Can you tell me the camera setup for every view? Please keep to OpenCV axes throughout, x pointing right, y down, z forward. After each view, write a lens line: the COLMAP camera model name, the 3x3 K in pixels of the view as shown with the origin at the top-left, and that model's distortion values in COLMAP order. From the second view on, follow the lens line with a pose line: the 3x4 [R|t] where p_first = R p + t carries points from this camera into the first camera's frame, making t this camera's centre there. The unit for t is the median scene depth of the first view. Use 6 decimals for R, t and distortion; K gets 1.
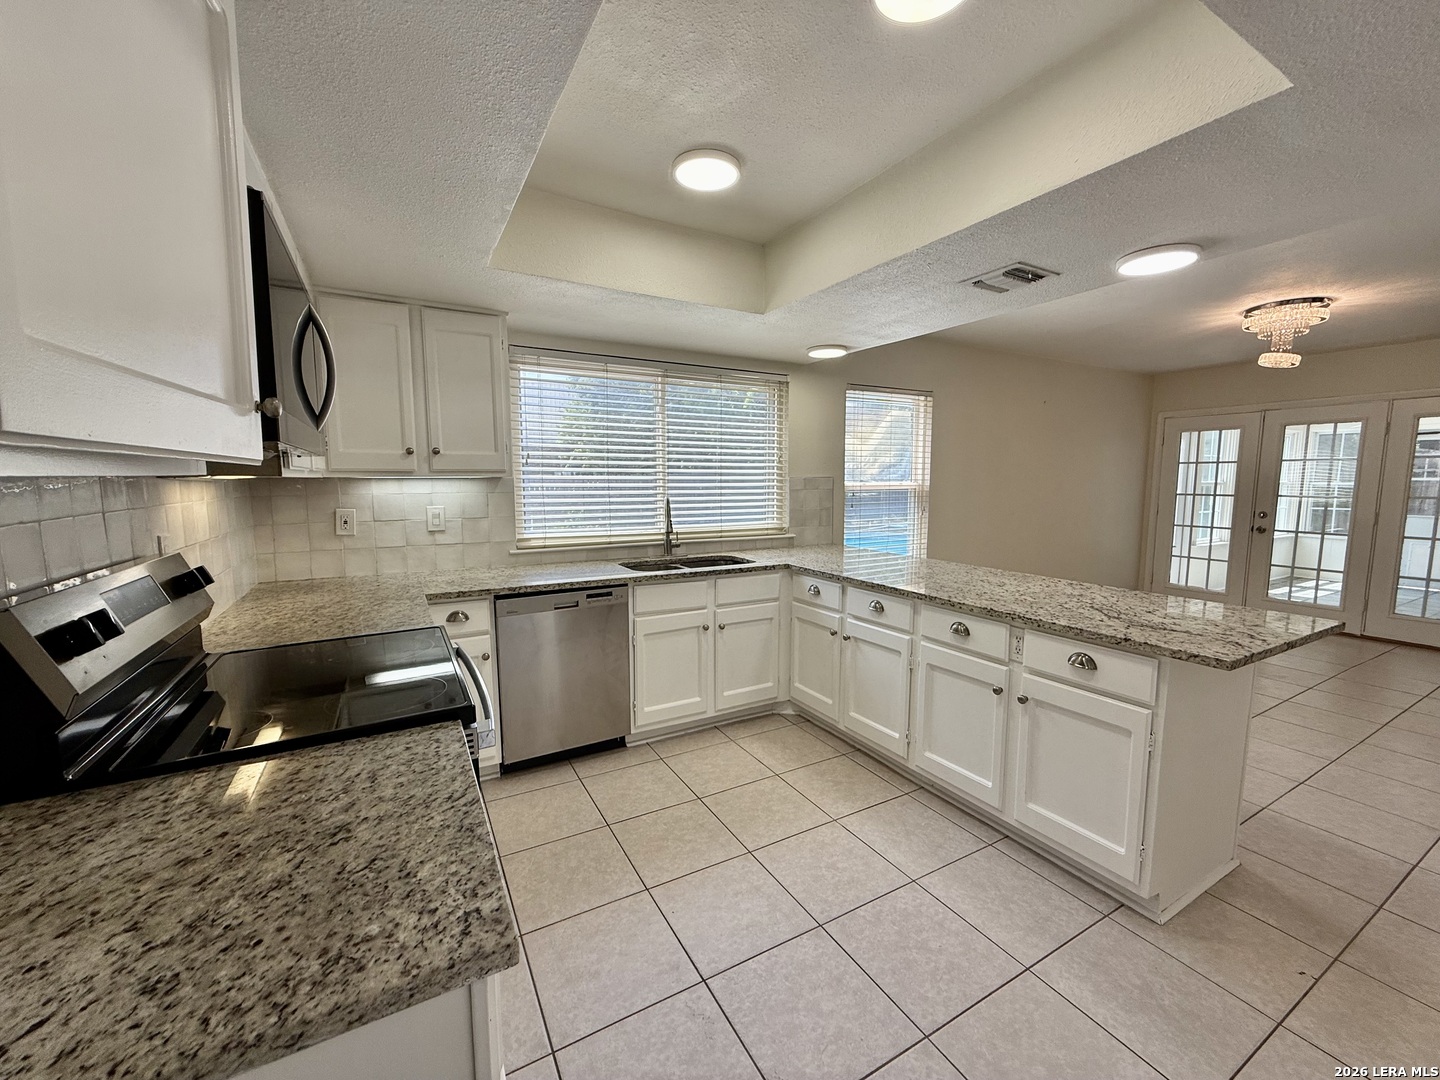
lens RADIAL K [[573.9, 0, 720.0], [0, 573.9, 540.0], [0, 0, 1]] dist [0.001043, 0.000005]
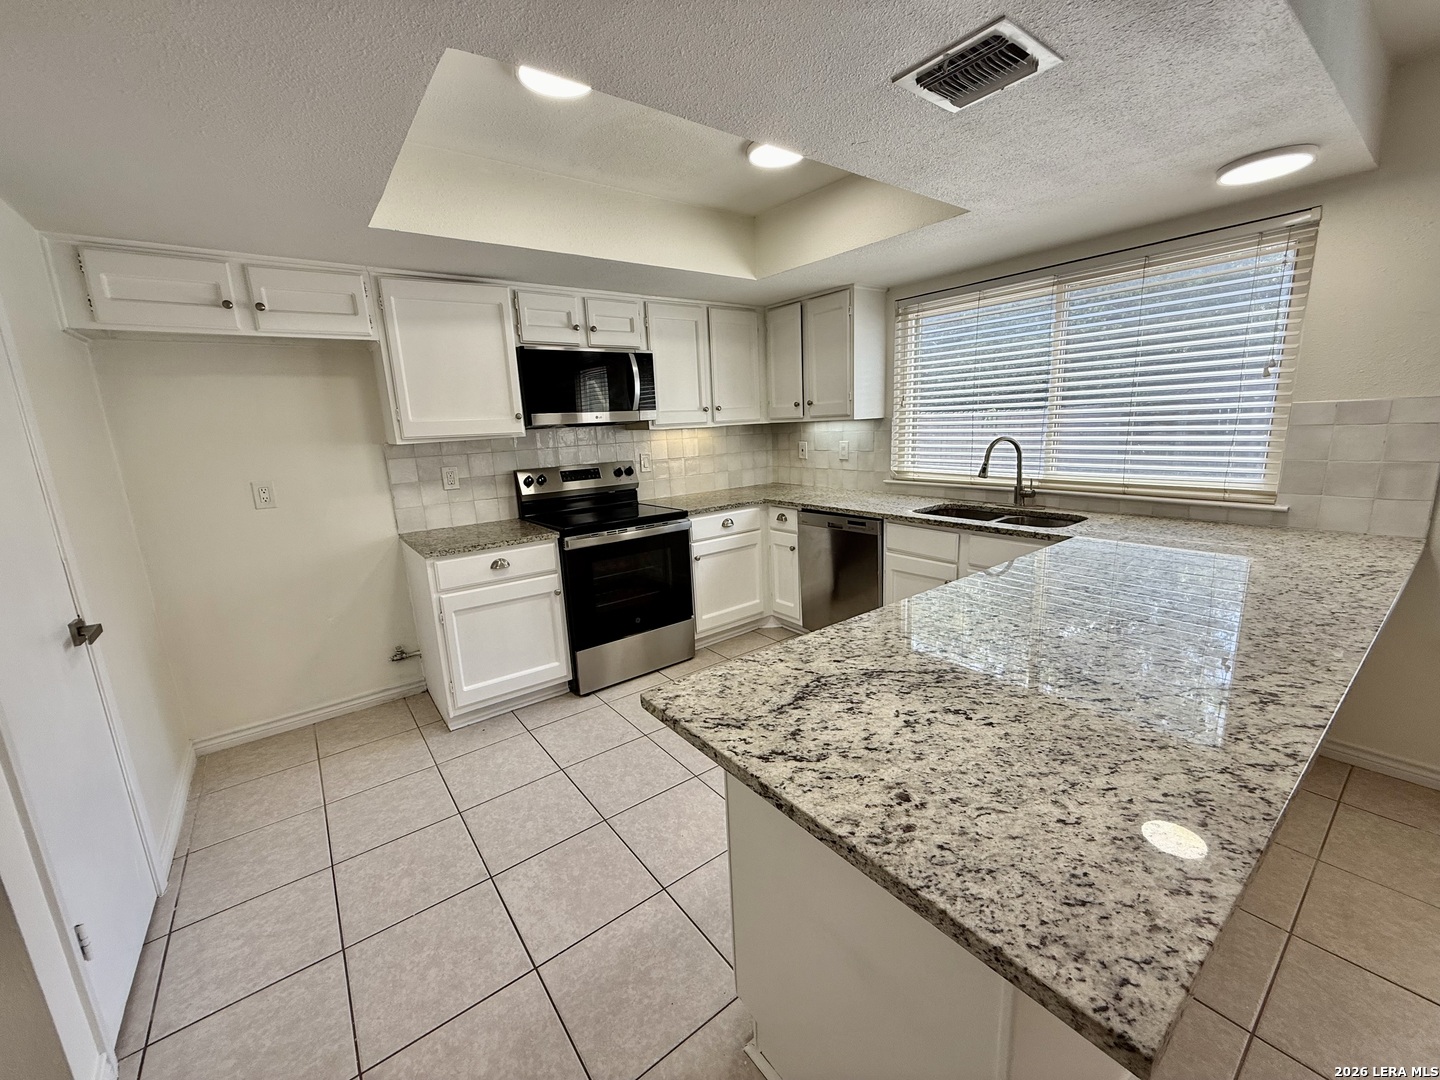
lens RADIAL K [[575.2, 0, 717.4], [0, 575.2, 541.3], [0, 0, 1]] dist [-0.001934, 0.000523]
pose [[0.135772, 0.199904, -0.970363, 0.804483], [-0.058324, 0.979347, 0.193594, -0.070247], [0.989022, 0.030311, 0.144627, 0.495273]]
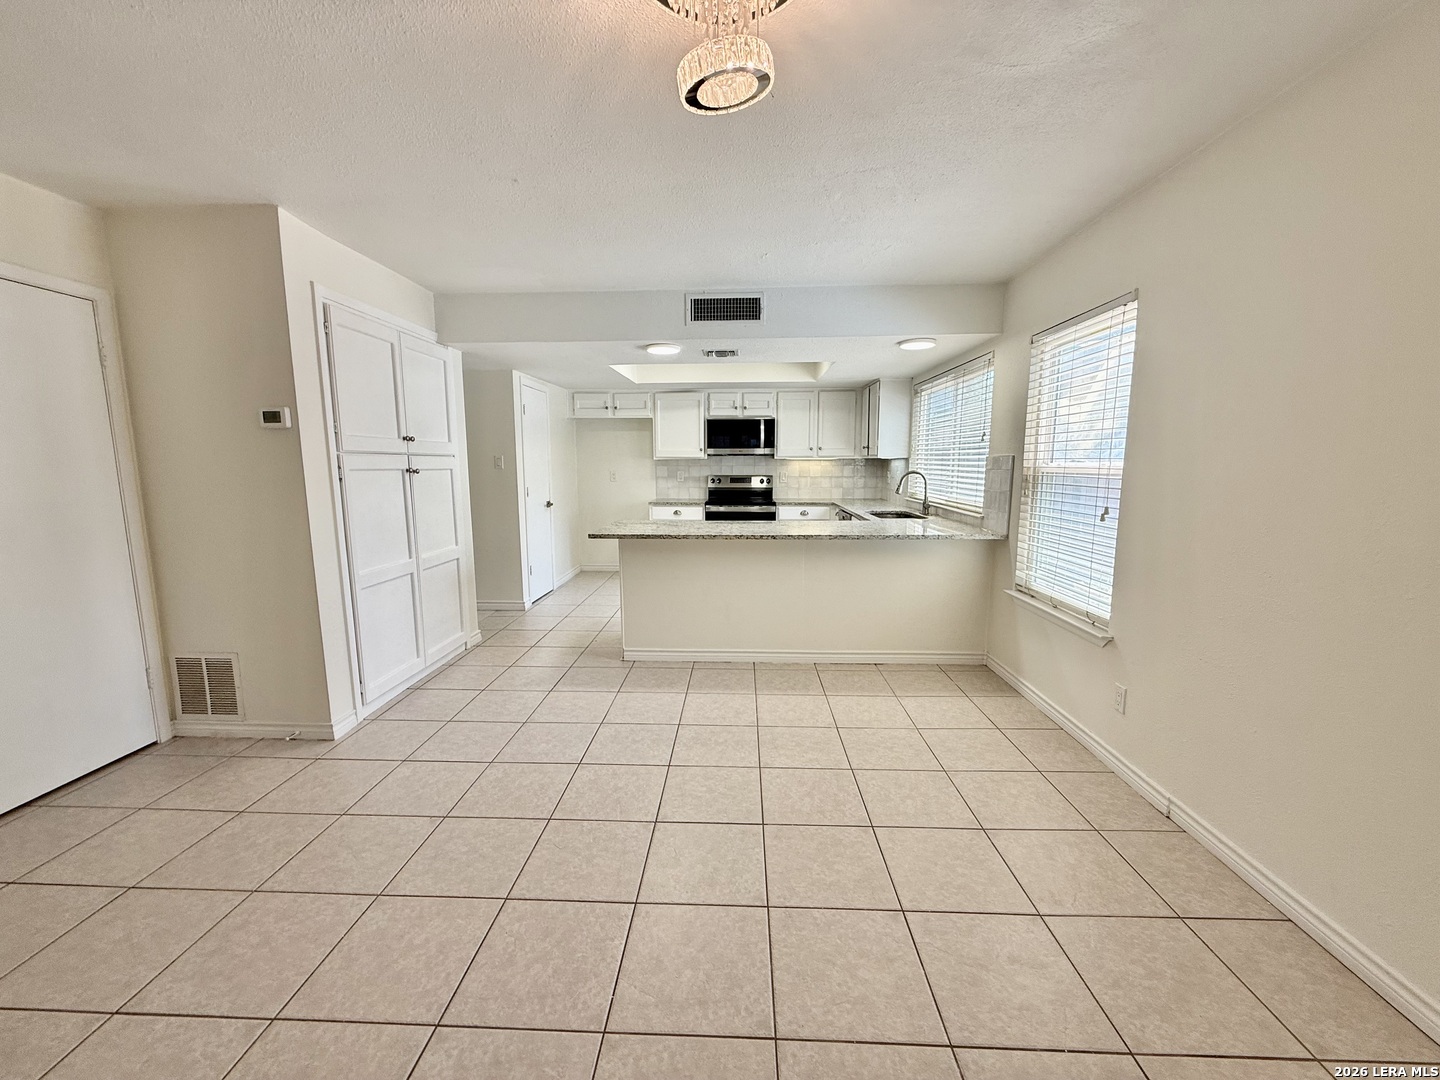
lens RADIAL K [[575.2, 0, 717.4], [0, 575.2, 541.3], [0, 0, 1]] dist [-0.001934, 0.000523]
pose [[-0.529055, 0.119259, -0.840166, 1.583505], [-0.085034, 0.977641, 0.192319, -0.152447], [0.844316, 0.173190, -0.507085, 1.495700]]
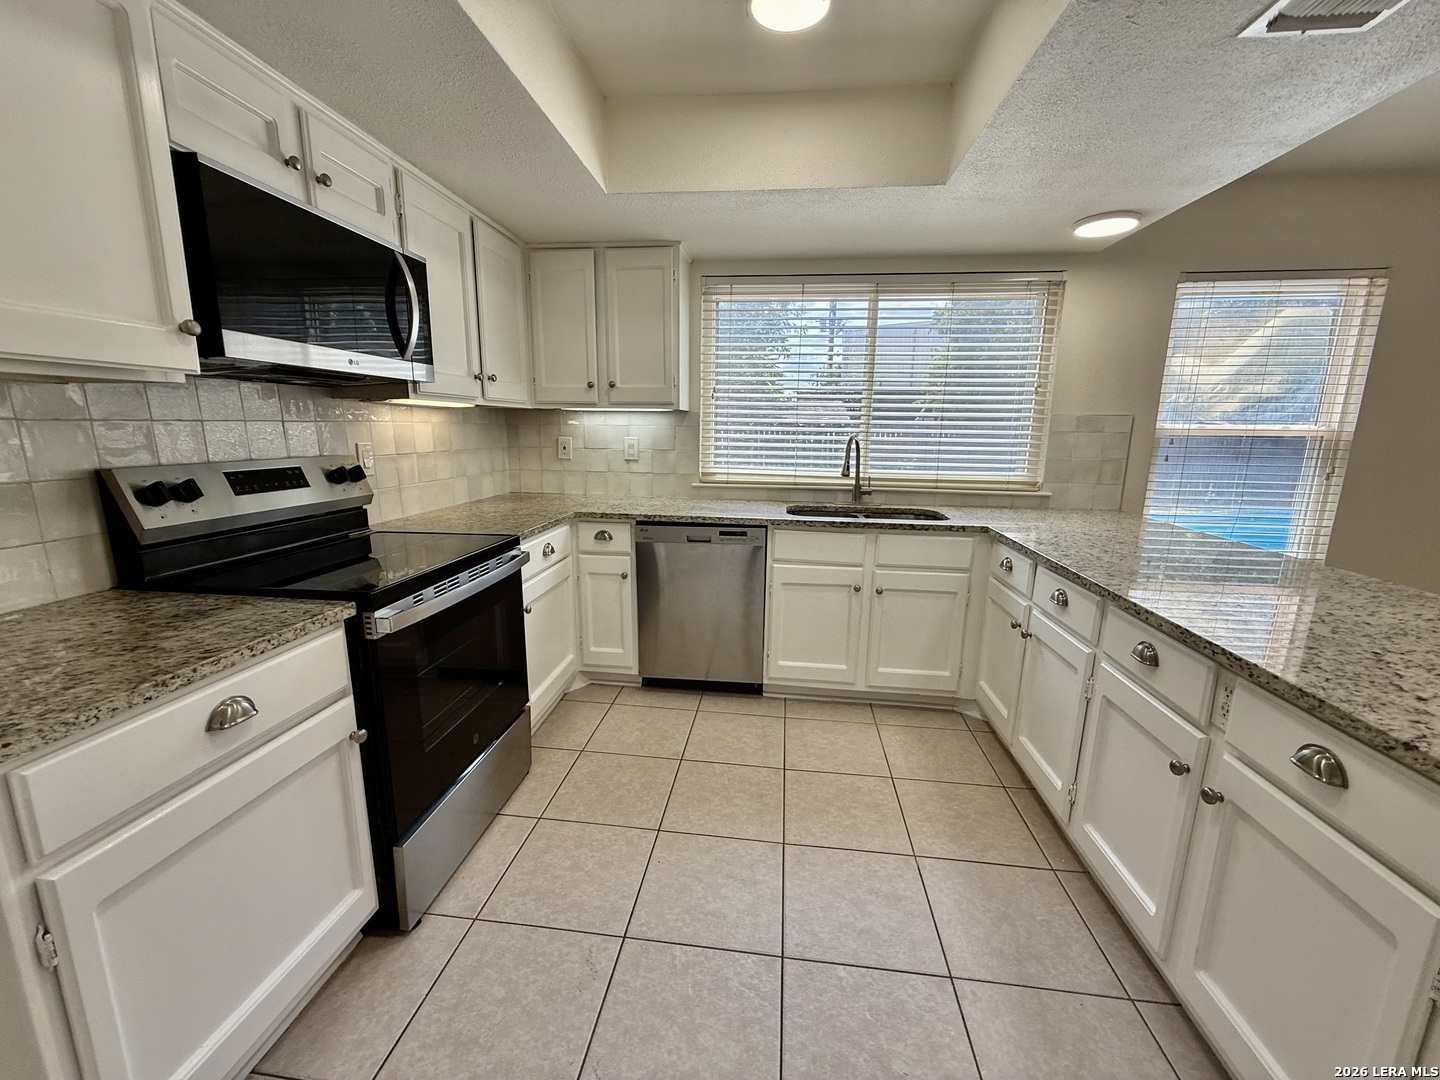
lens RADIAL K [[575.2, 0, 717.4], [0, 575.2, 541.3], [0, 0, 1]] dist [-0.001934, 0.000523]
pose [[0.807127, 0.127338, -0.576482, 0.291672], [-0.075998, 0.990748, 0.112440, 0.002419], [0.585467, -0.046942, 0.809336, 0.184822]]
